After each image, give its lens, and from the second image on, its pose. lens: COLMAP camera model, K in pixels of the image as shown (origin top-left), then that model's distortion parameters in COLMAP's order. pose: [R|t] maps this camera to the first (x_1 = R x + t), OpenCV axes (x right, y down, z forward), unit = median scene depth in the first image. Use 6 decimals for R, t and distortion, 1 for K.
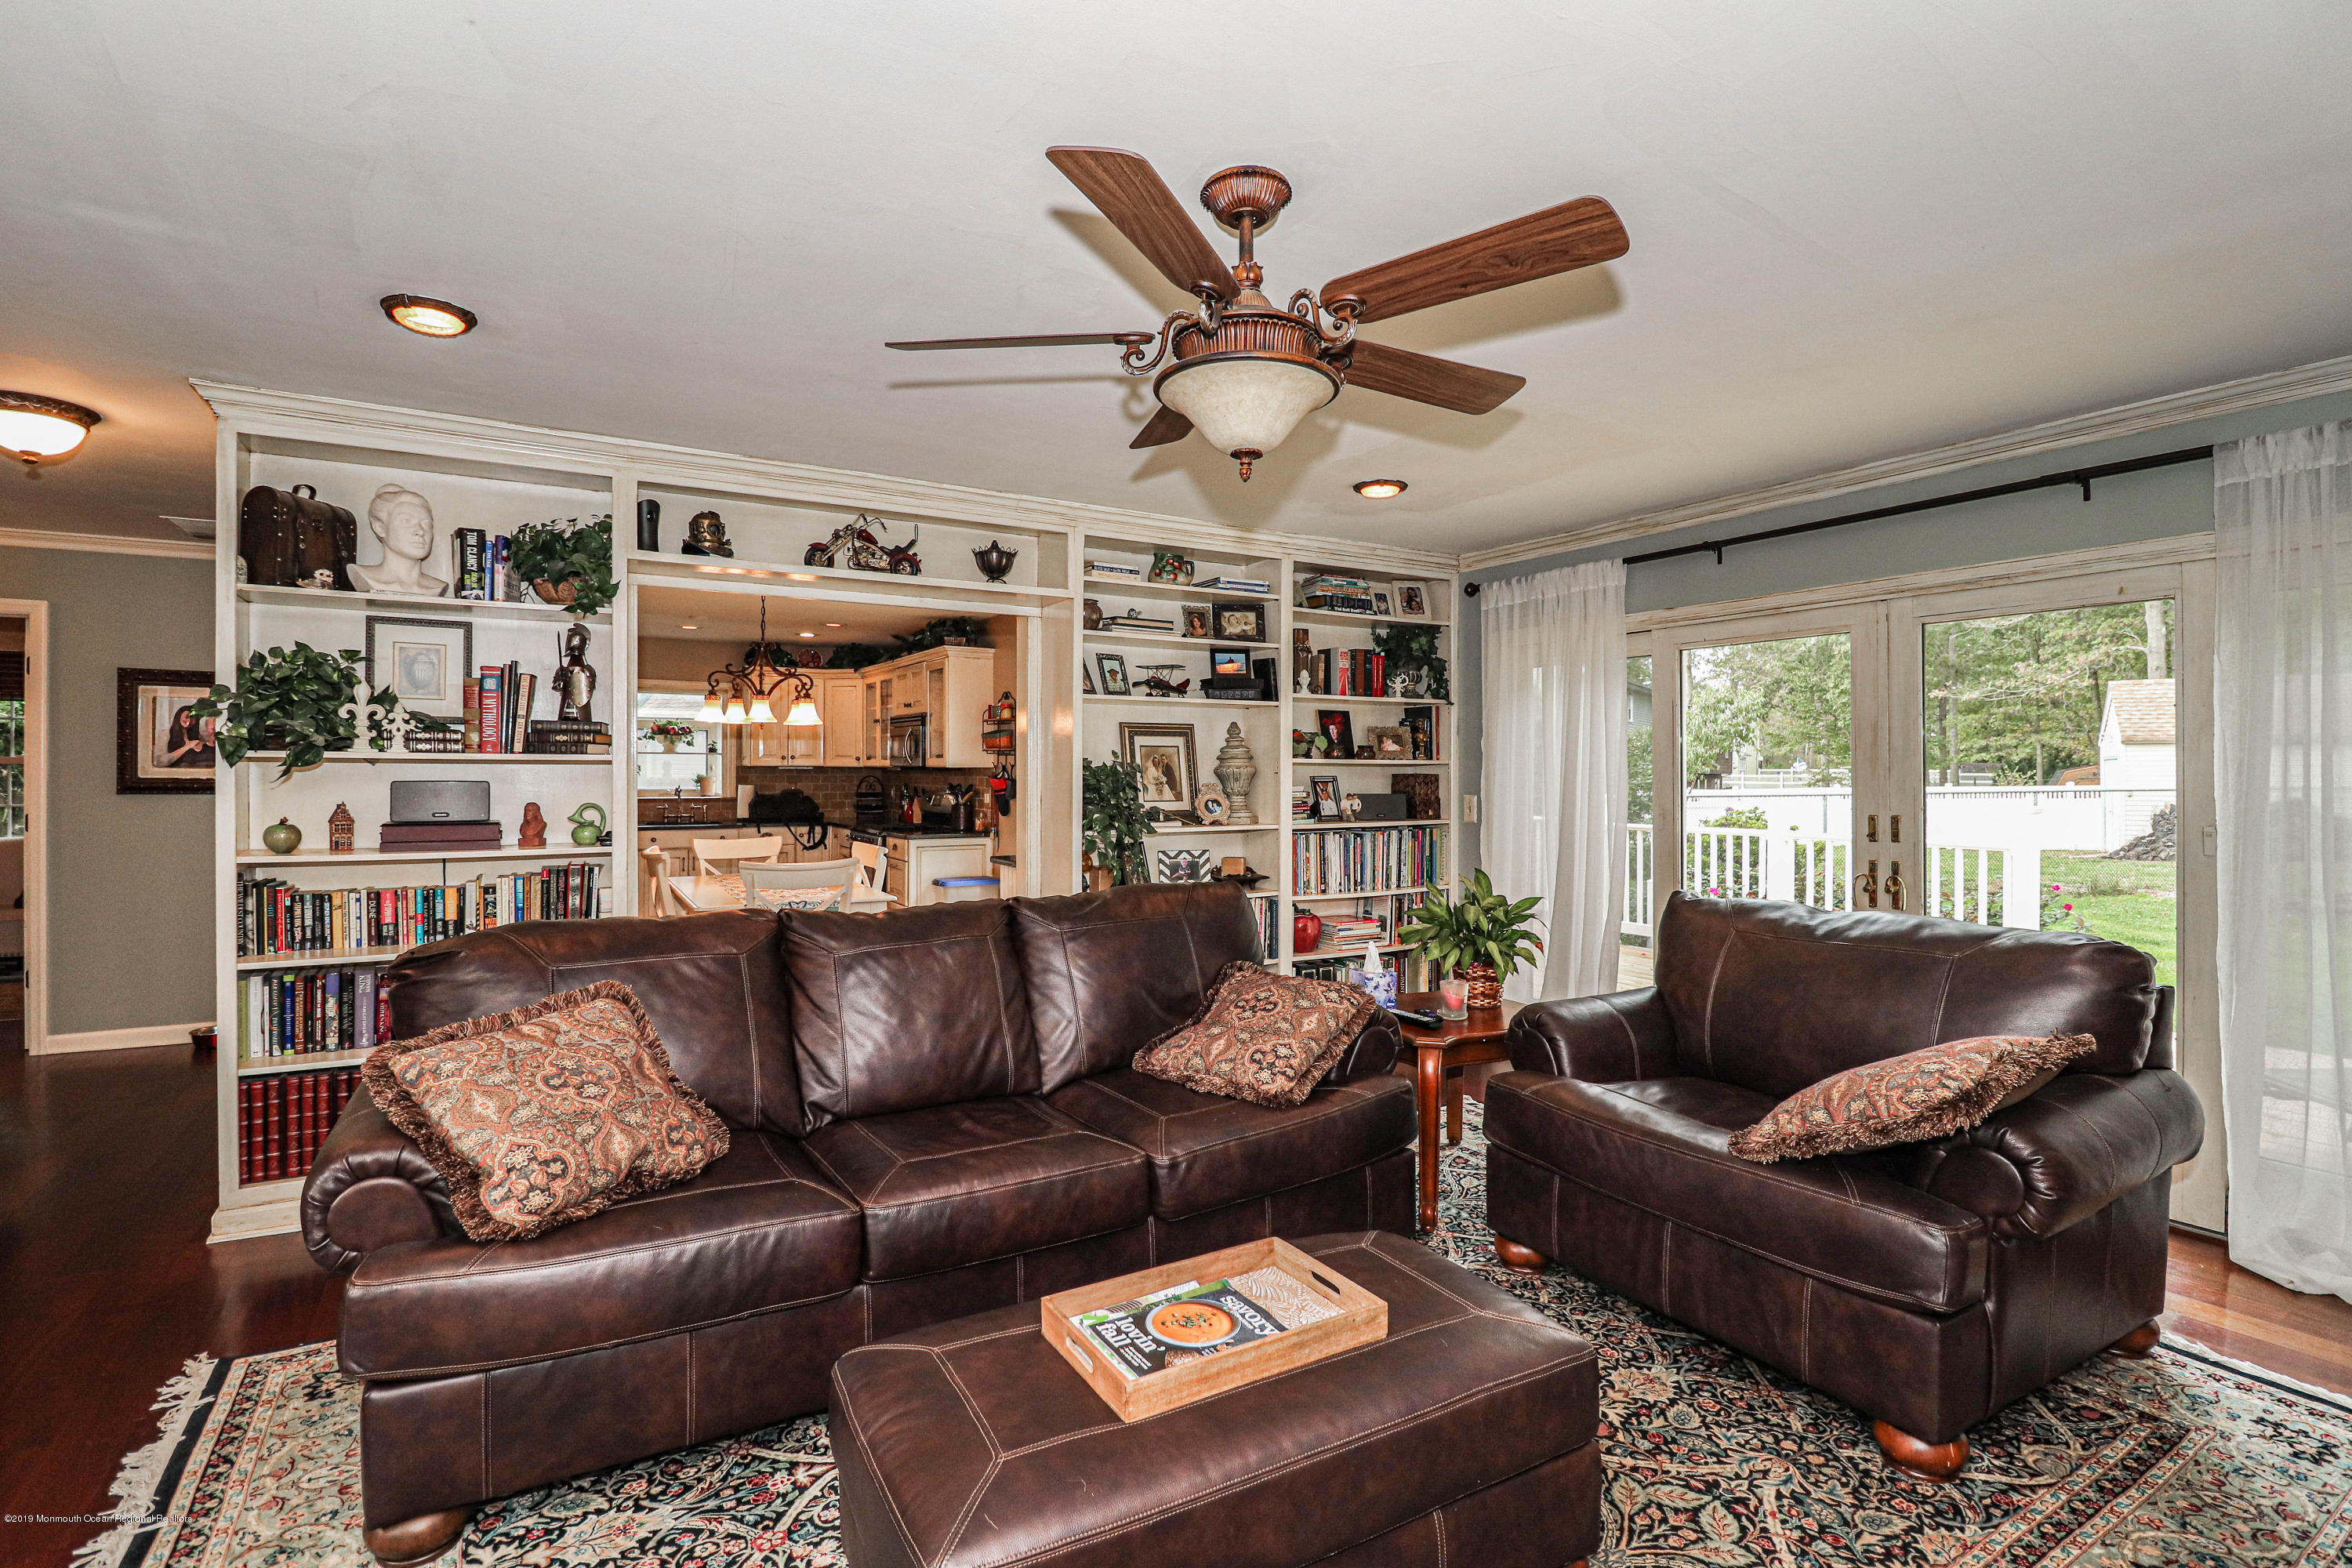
lens RADIAL K [[1102.6, 0, 1177.1], [0, 1102.6, 767.0], [0, 0, 1]] dist [0.002224, -0.014779]
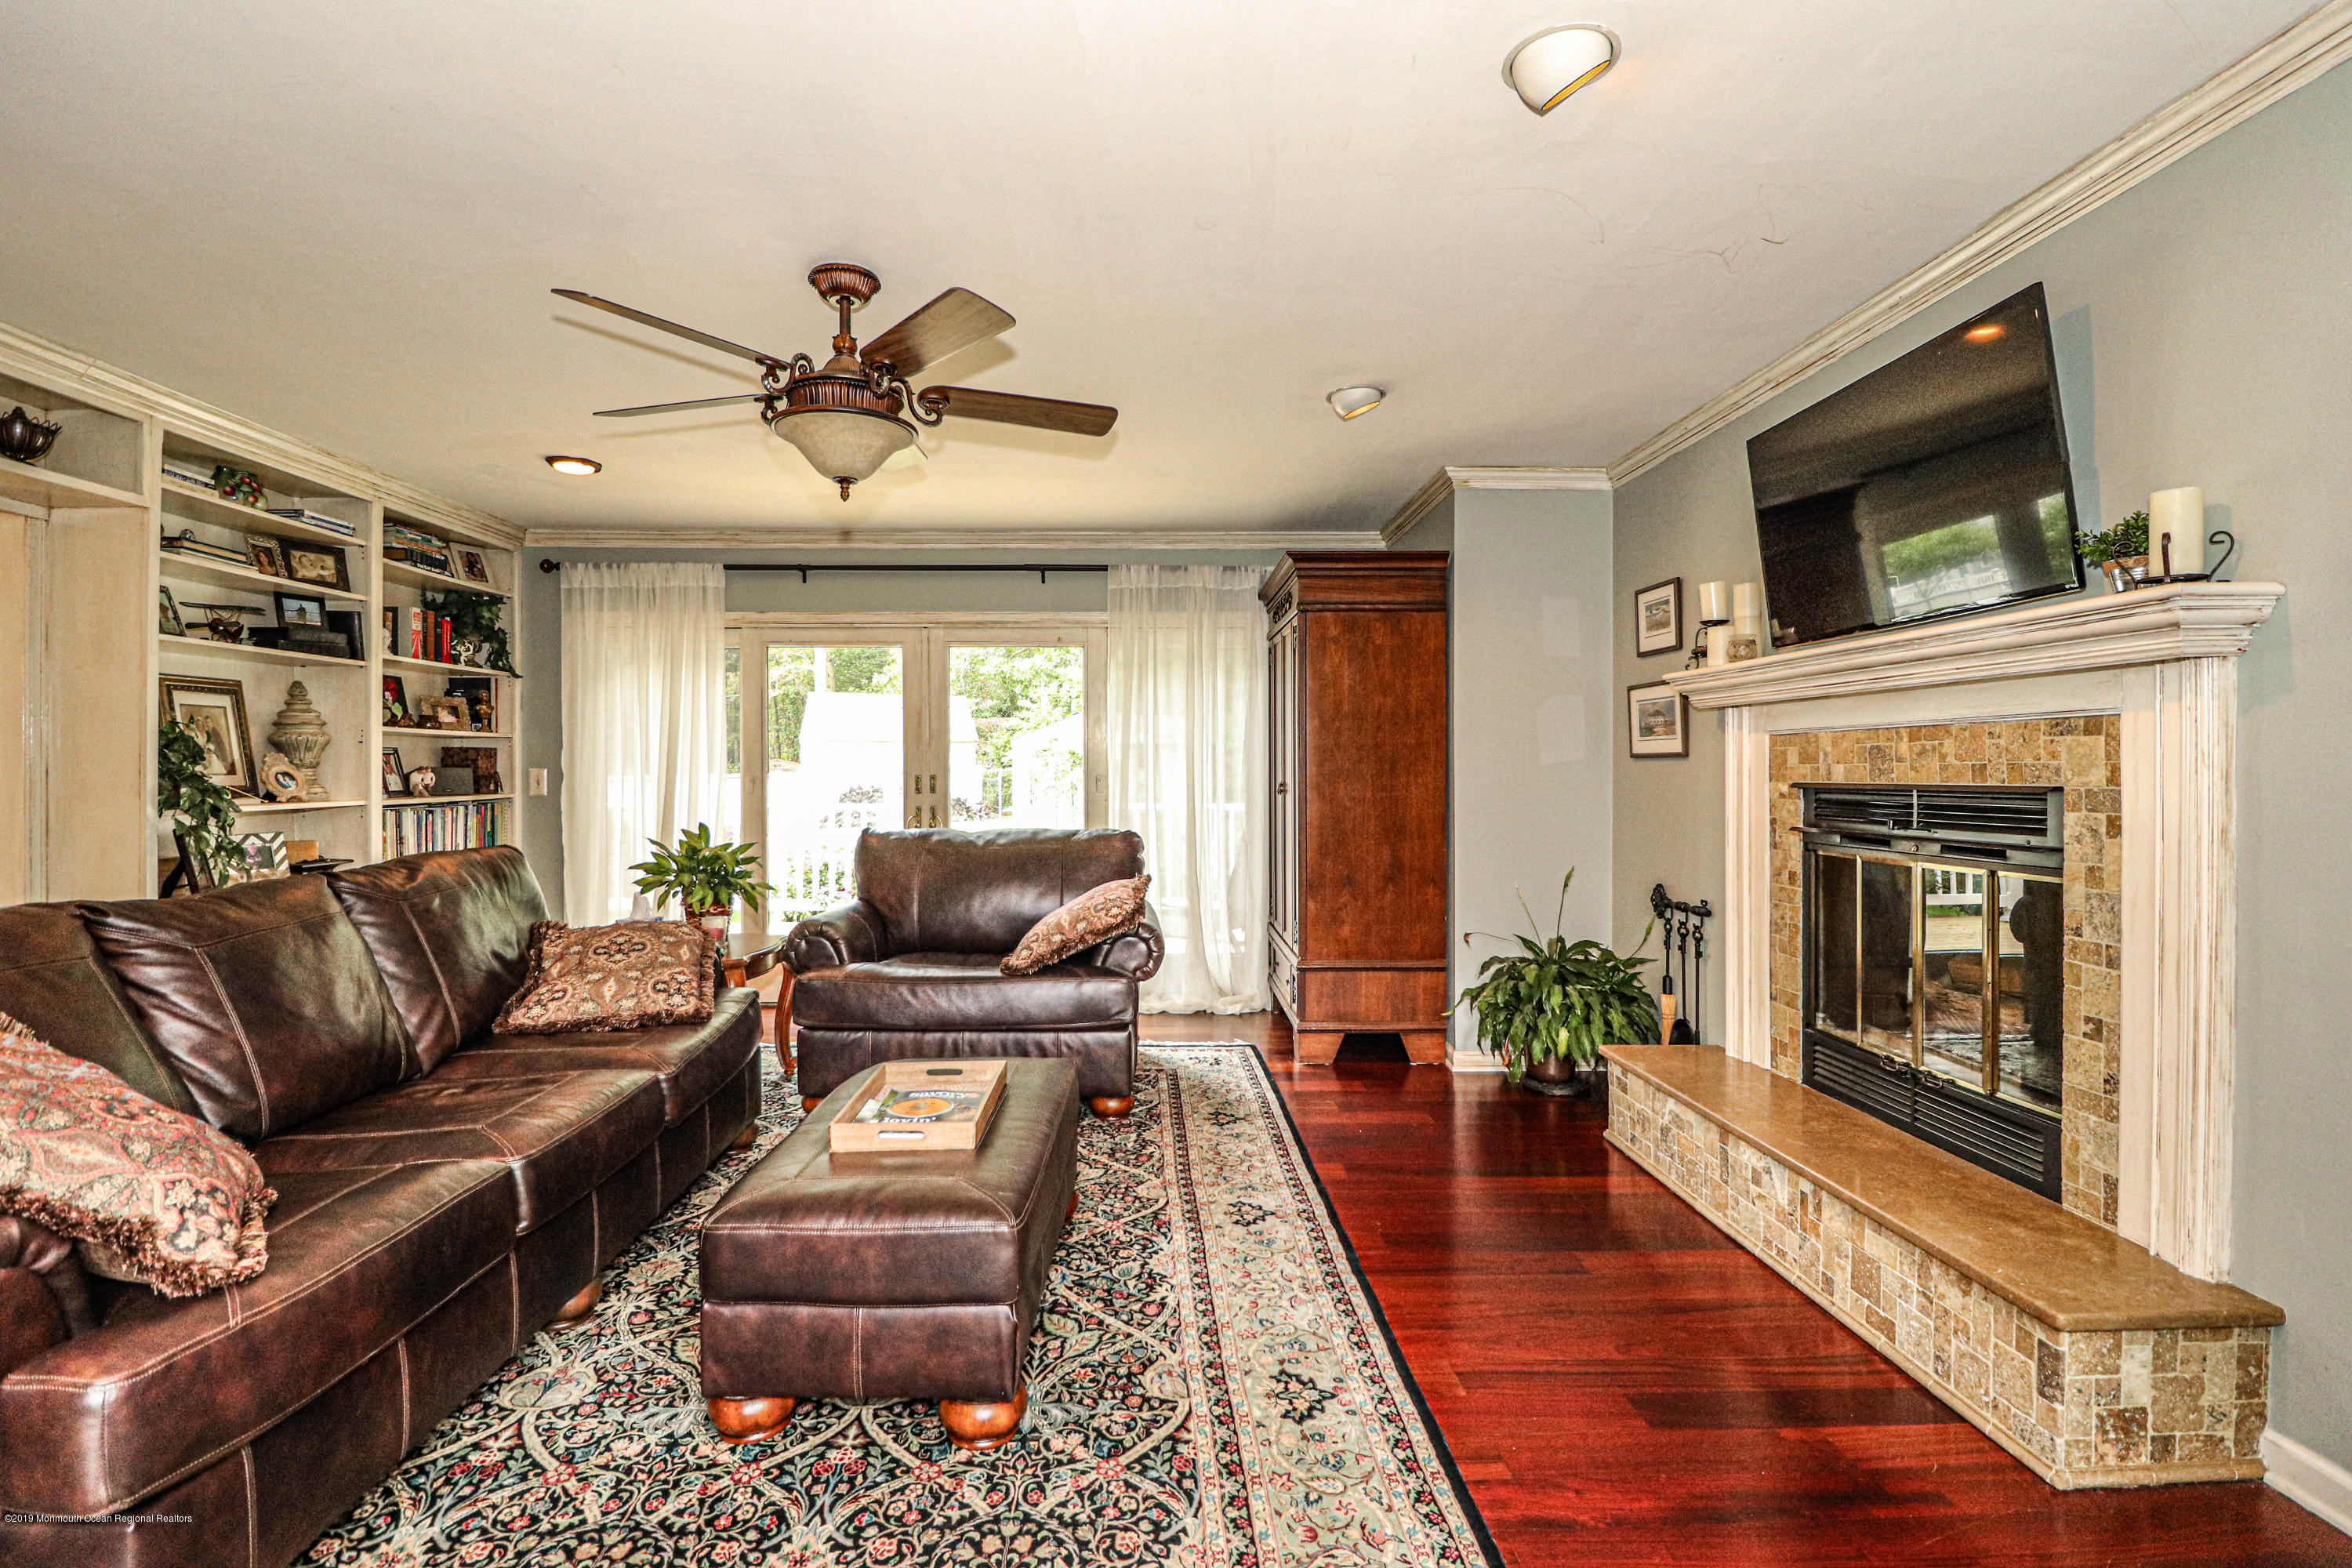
lens RADIAL K [[1096.7, 0, 1145.5], [0, 1096.7, 762.8], [0, 0, 1]] dist [-0.000543, -0.013006]
pose [[0.499633, 0.000882, 0.866237, -0.359455], [-0.003159, 0.999995, 0.000804, 0.019746], [-0.866232, -0.003138, 0.499633, 0.016077]]
